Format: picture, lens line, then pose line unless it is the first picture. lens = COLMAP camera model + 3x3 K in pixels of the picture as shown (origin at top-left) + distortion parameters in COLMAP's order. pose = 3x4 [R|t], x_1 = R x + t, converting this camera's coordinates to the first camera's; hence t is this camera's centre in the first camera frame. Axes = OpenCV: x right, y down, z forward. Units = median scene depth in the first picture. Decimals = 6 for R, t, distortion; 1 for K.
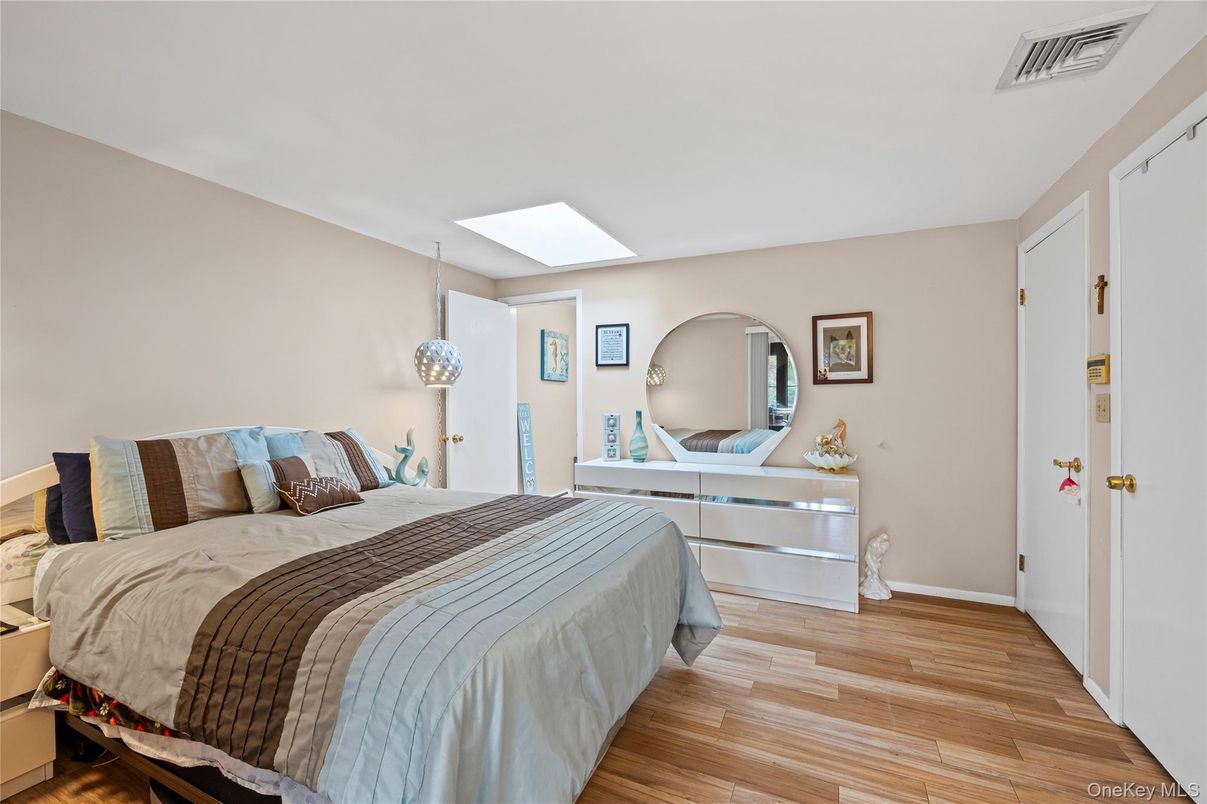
lens RADIAL K [[517.4, 0, 600.6], [0, 517.4, 400.0], [0, 0, 1]] dist [-0.000657, 0.000034]
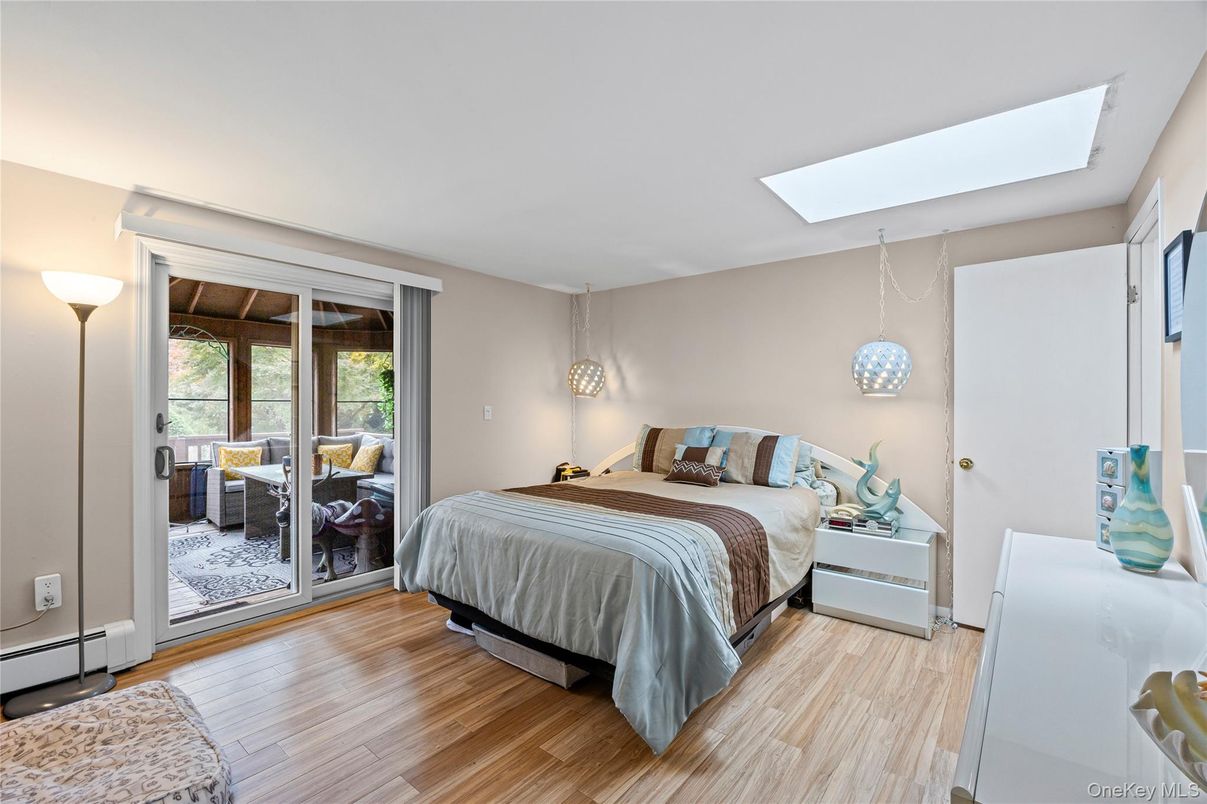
lens RADIAL K [[517.4, 0, 603.2], [0, 517.4, 402.3], [0, 0, 1]] dist [-0.000657, 0.000034]
pose [[-0.253245, 0.005864, -0.967384, 0.647648], [0.005312, 0.999975, 0.004670, -0.020955], [0.967388, -0.003956, -0.253270, 0.766782]]
